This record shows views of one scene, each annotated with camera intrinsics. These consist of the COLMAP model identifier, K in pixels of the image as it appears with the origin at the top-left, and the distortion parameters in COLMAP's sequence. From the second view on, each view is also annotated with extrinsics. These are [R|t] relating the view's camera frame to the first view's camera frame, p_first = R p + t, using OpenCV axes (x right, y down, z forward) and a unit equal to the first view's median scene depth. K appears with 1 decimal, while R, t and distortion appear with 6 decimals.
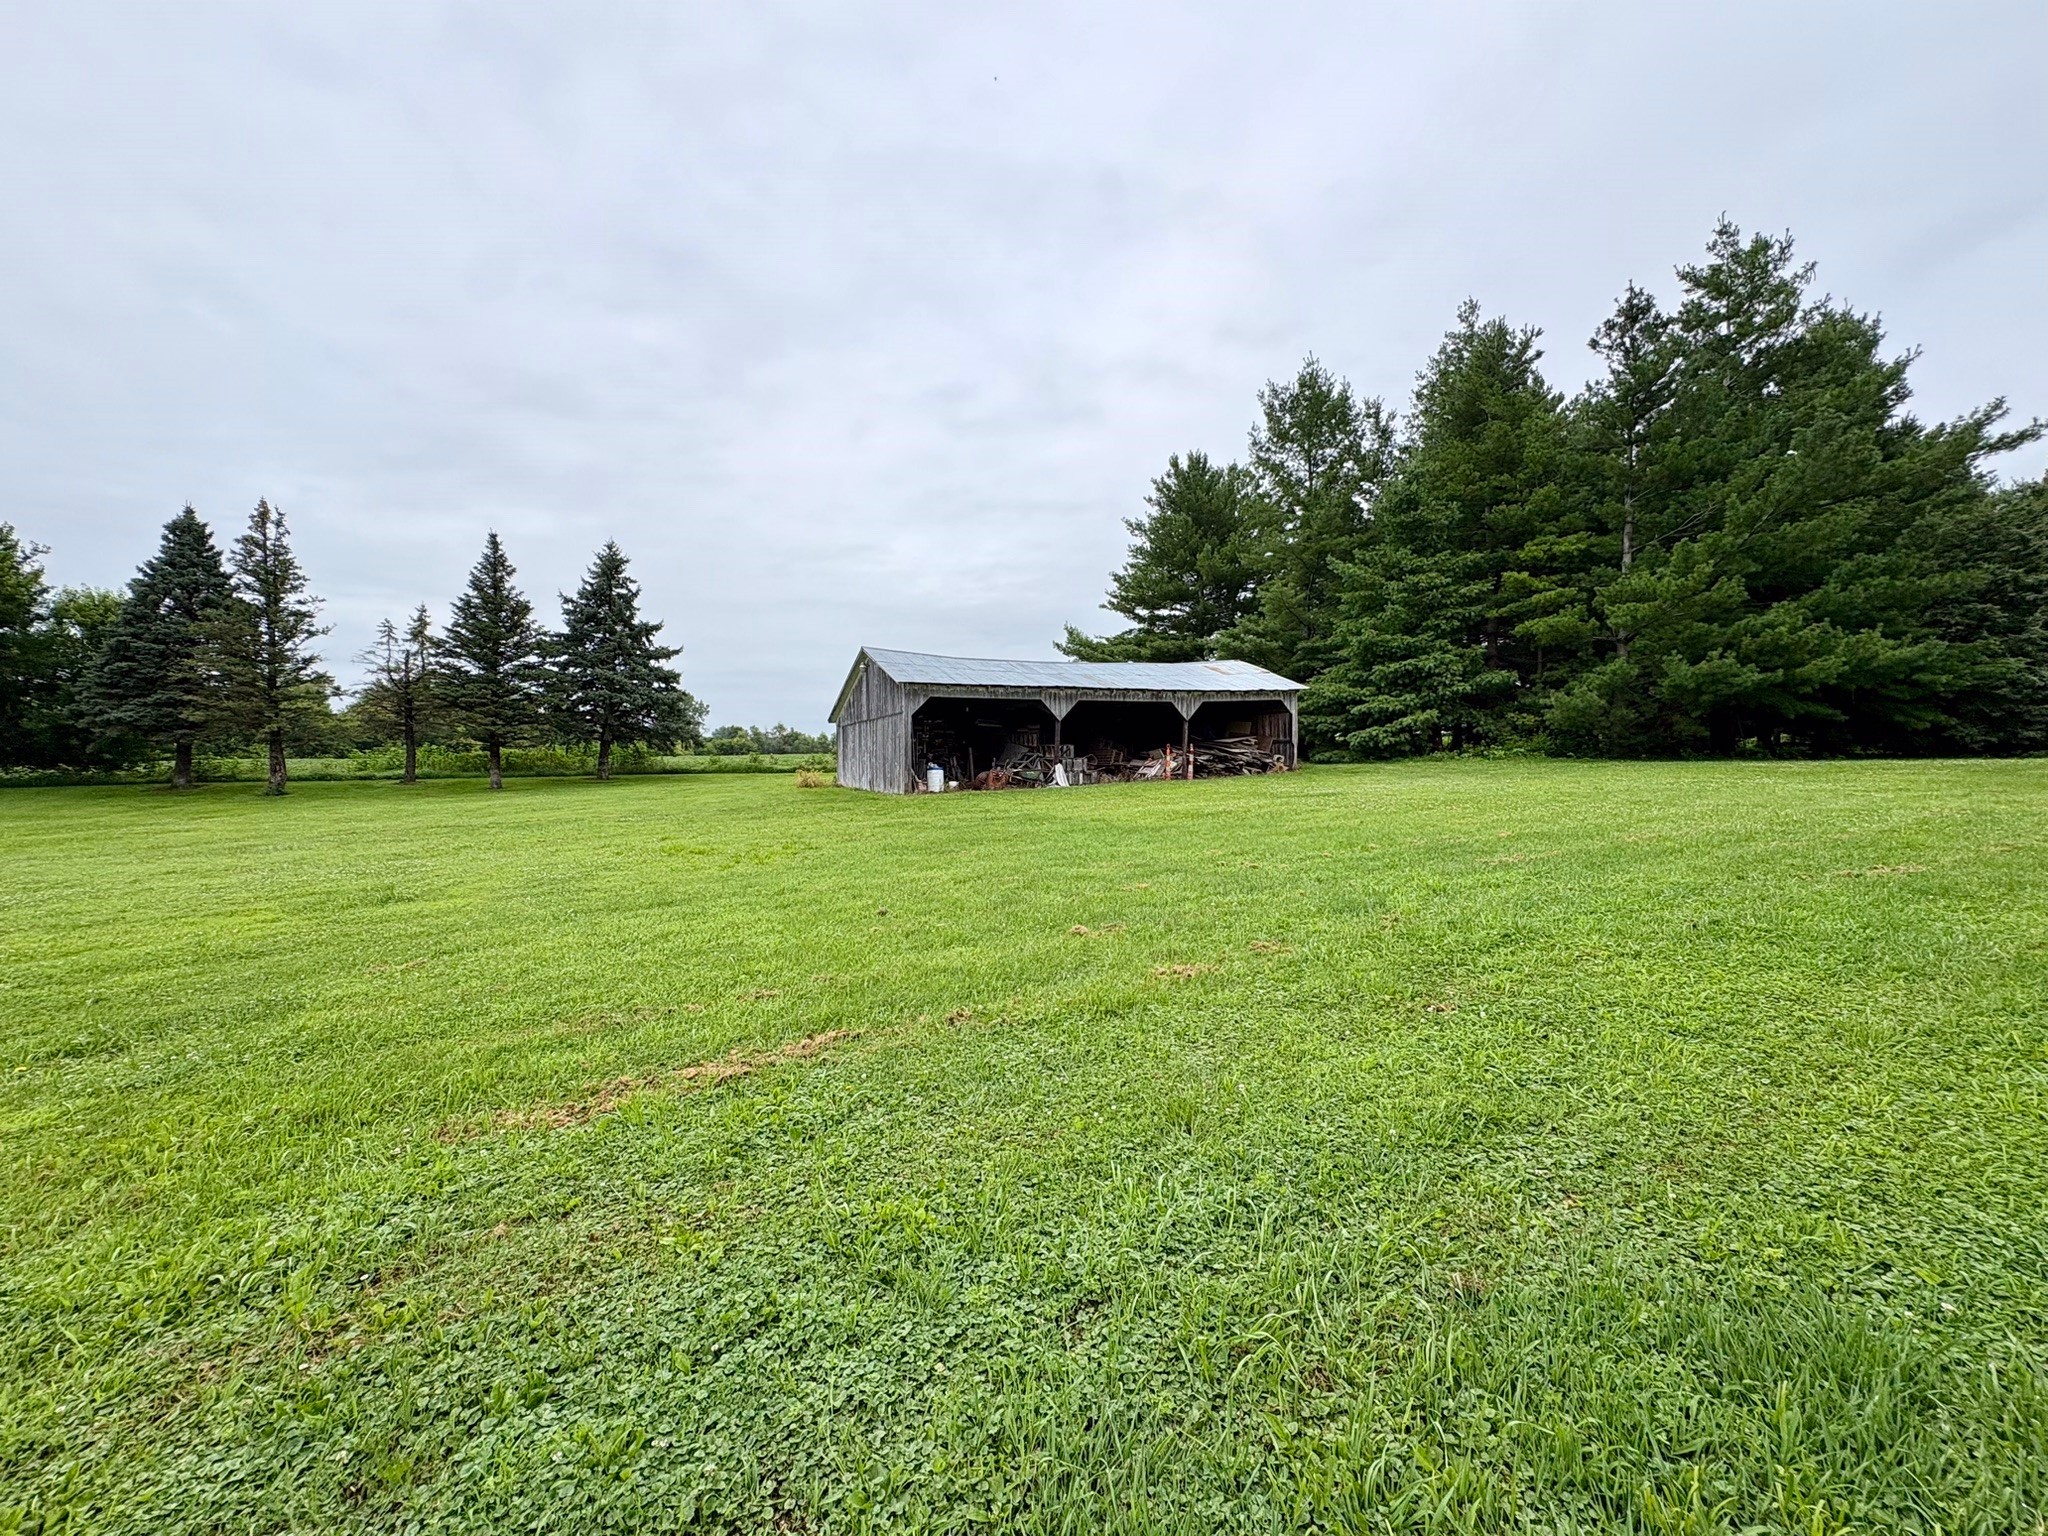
lens RADIAL K [[810.3, 0, 1022.2], [0, 810.3, 764.4], [0, 0, 1]] dist [0.000219, 0.000169]
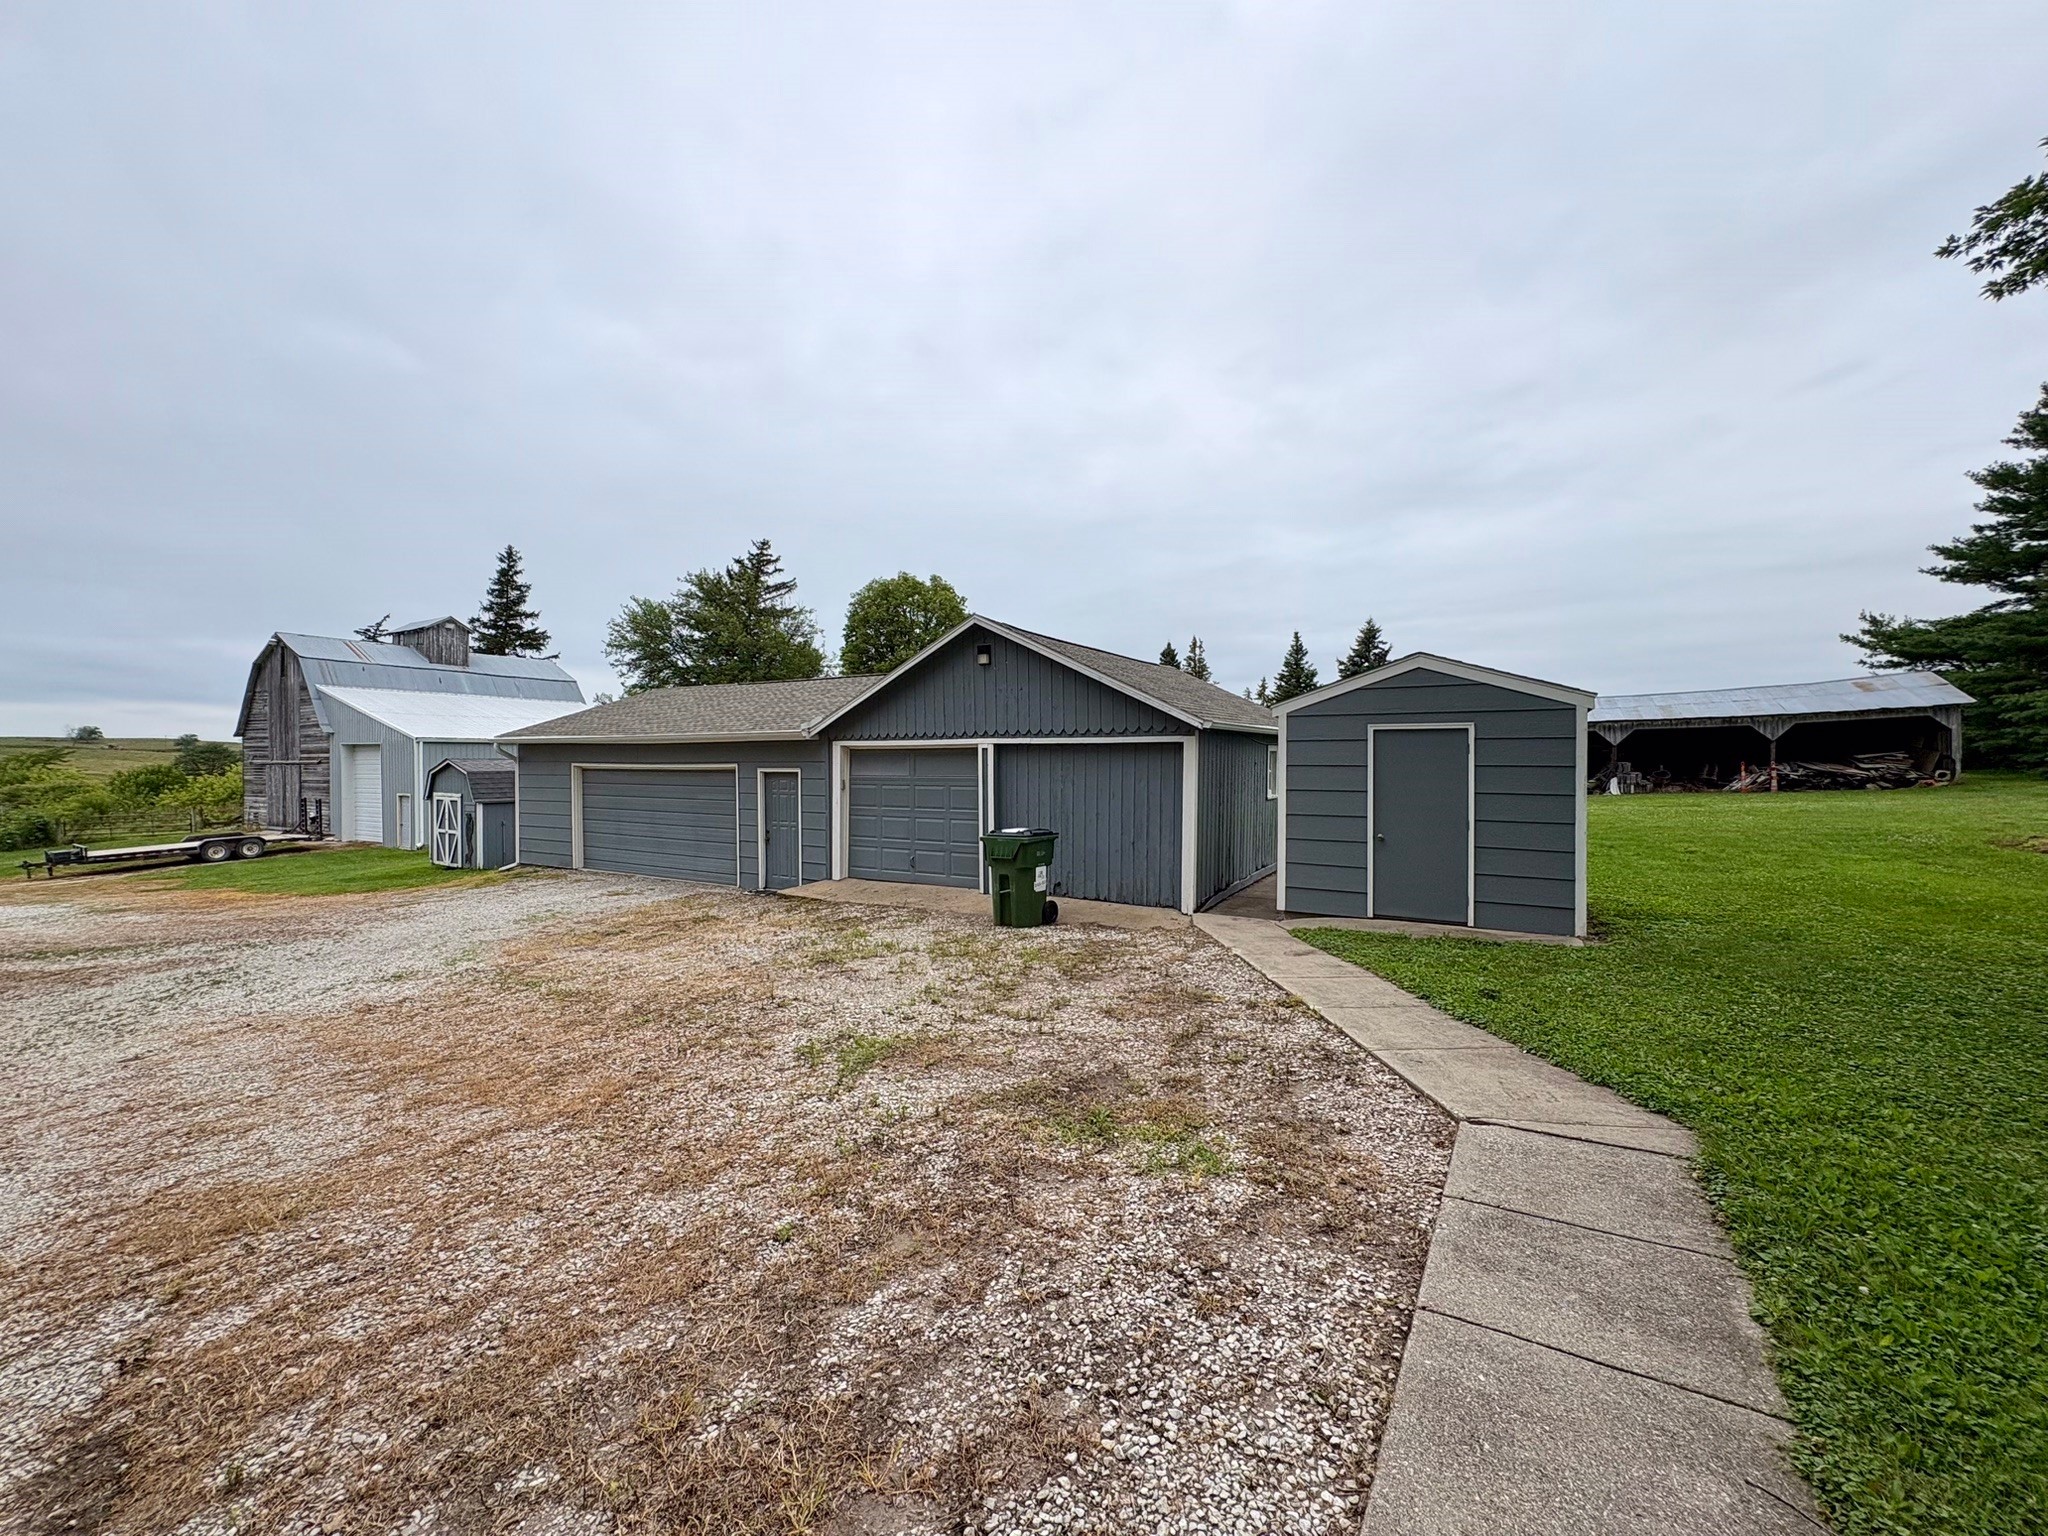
lens RADIAL K [[810.3, 0, 1022.2], [0, 810.3, 764.4], [0, 0, 1]] dist [0.000219, 0.000169]
pose [[0.544358, 0.004310, -0.838842, 0.478299], [0.004196, 0.999960, 0.007860, -0.028147], [0.838842, -0.007798, 0.544319, -0.418382]]
